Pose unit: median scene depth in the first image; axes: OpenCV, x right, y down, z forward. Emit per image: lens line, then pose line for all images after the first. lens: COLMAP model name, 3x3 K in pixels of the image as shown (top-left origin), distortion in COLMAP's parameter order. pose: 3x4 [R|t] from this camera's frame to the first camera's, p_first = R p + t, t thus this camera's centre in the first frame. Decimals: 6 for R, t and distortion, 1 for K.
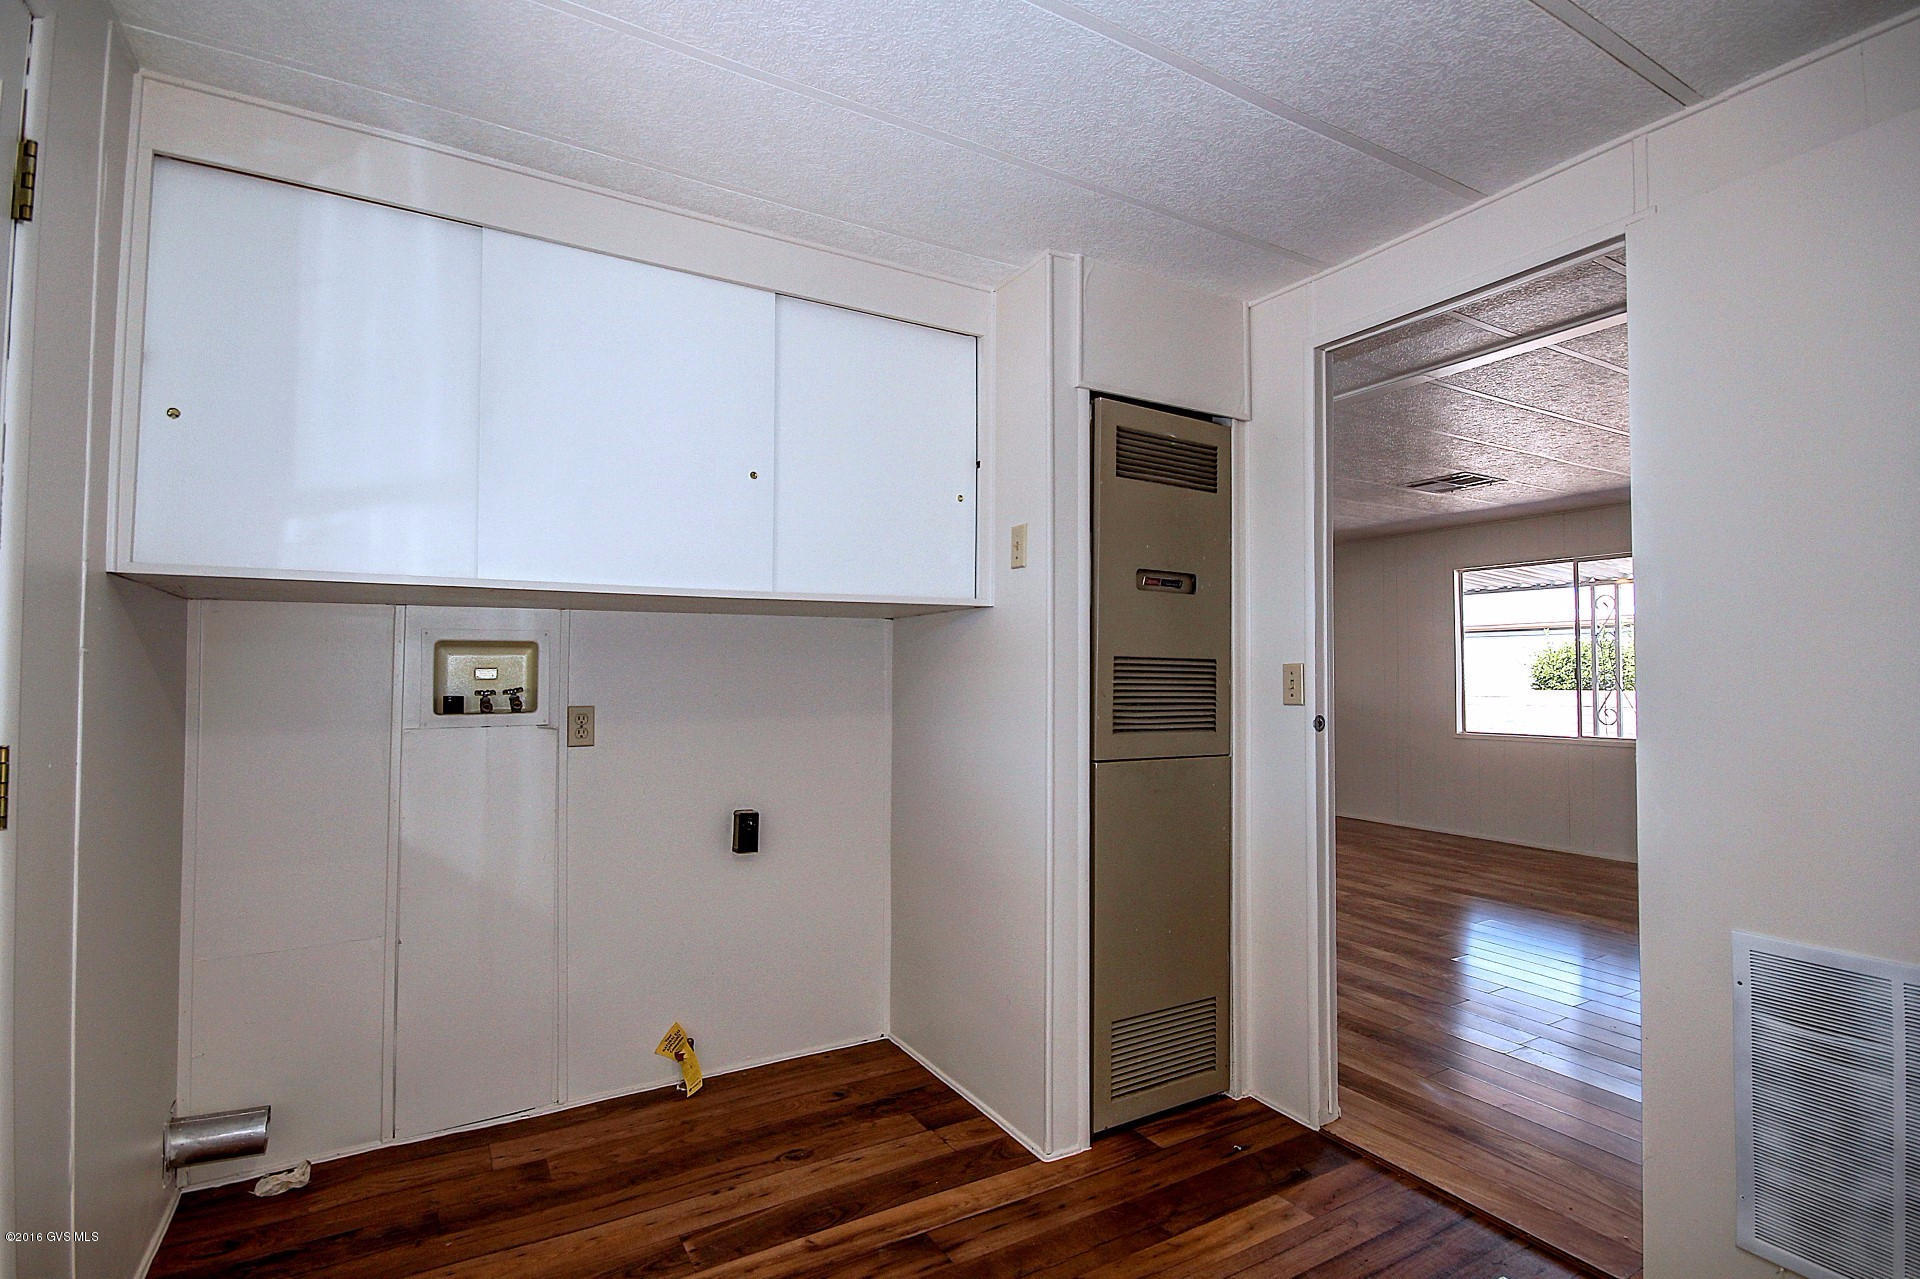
lens RADIAL K [[913.9, 0, 960.0], [0, 913.9, 639.5], [0, 0, 1]] dist [0.001323, 0.000170]
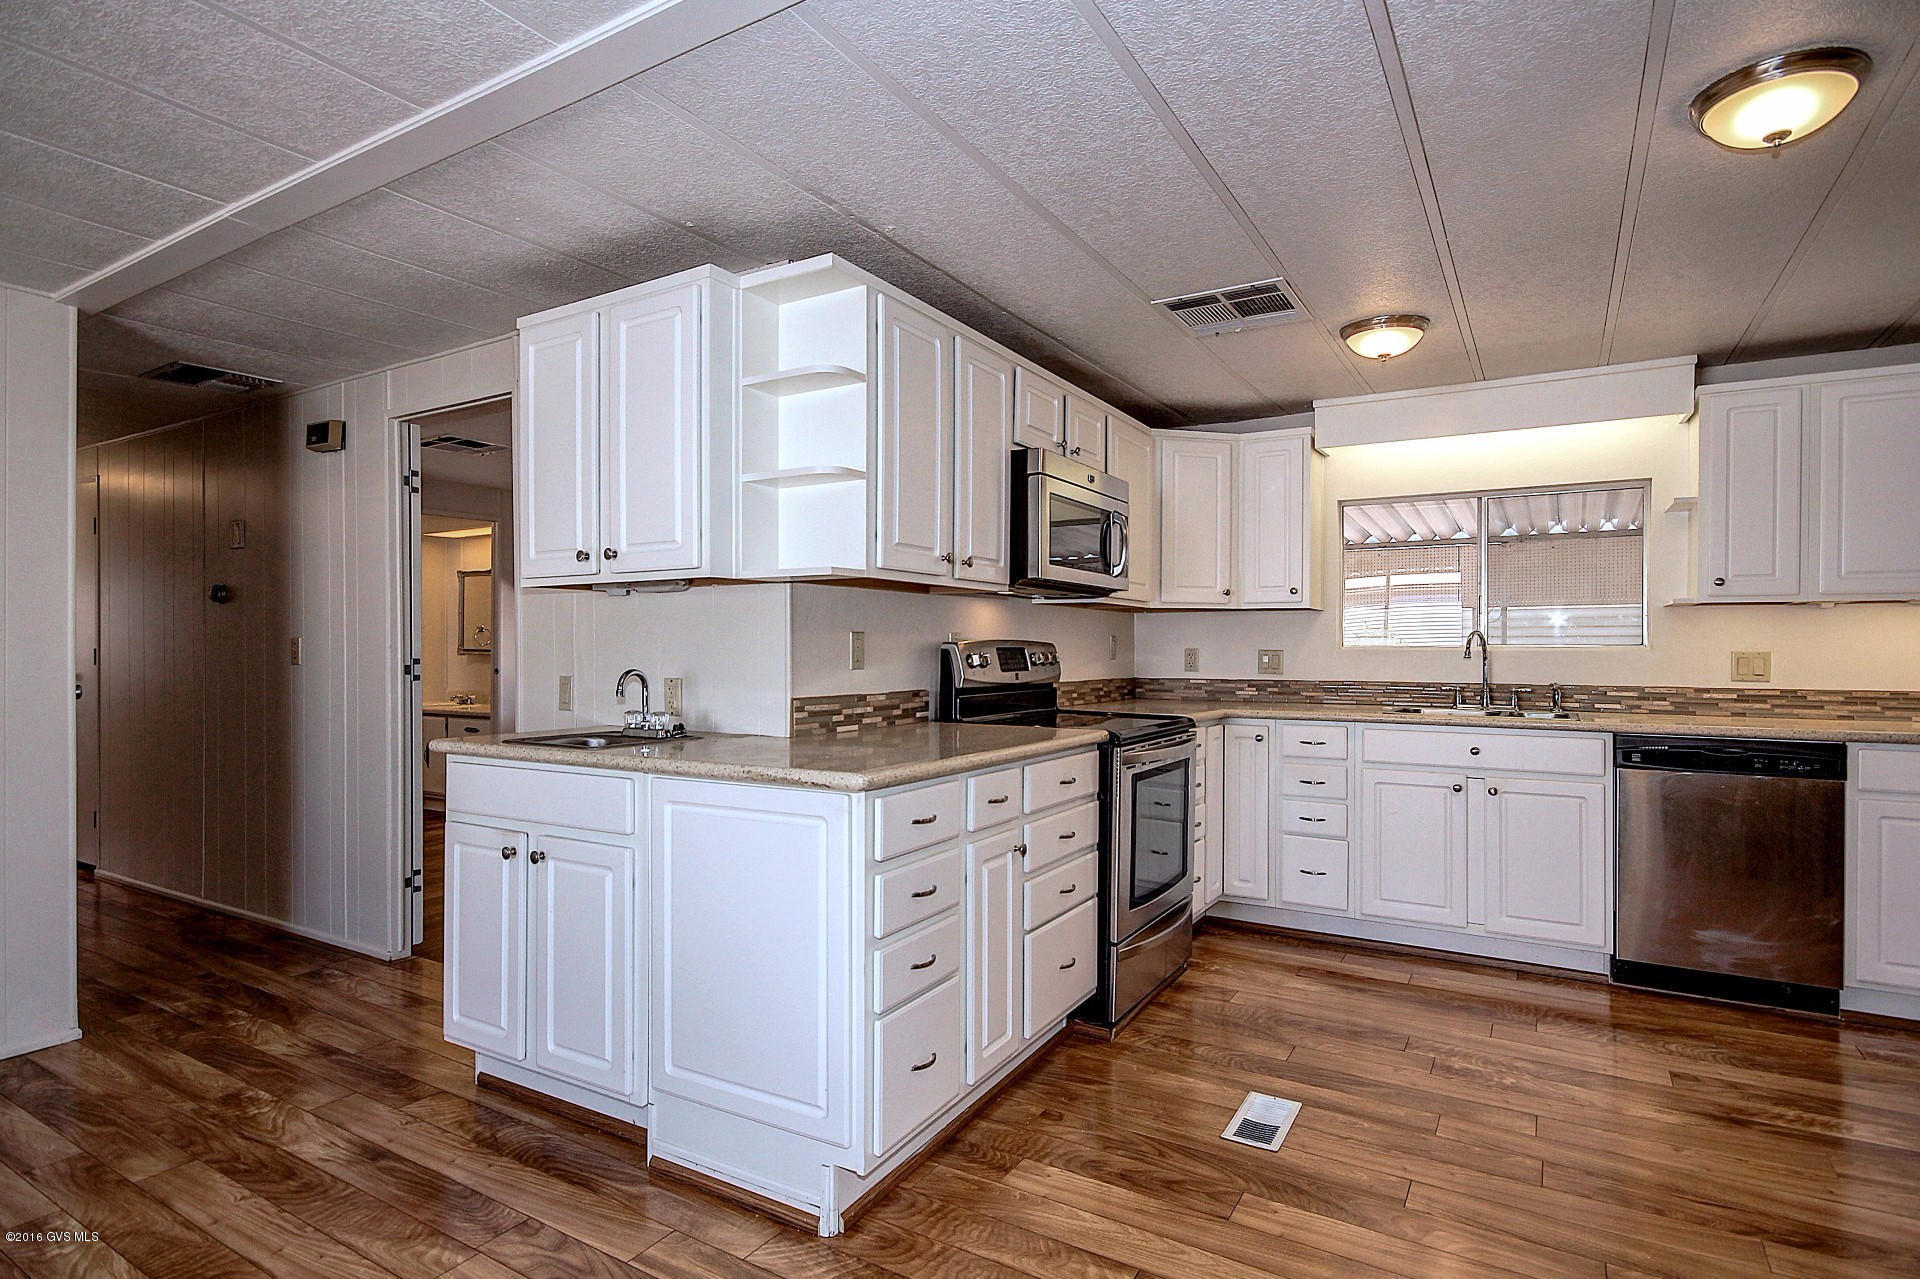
lens RADIAL K [[987.4, 0, 960.0], [0, 987.4, 639.5], [0, 0, 1]] dist [0.001418, -0.000444]
pose [[-0.878227, -0.004766, -0.478220, 0.904329], [0.014513, 0.999224, -0.036612, 0.147953], [0.478023, -0.039095, -0.877477, 4.322205]]
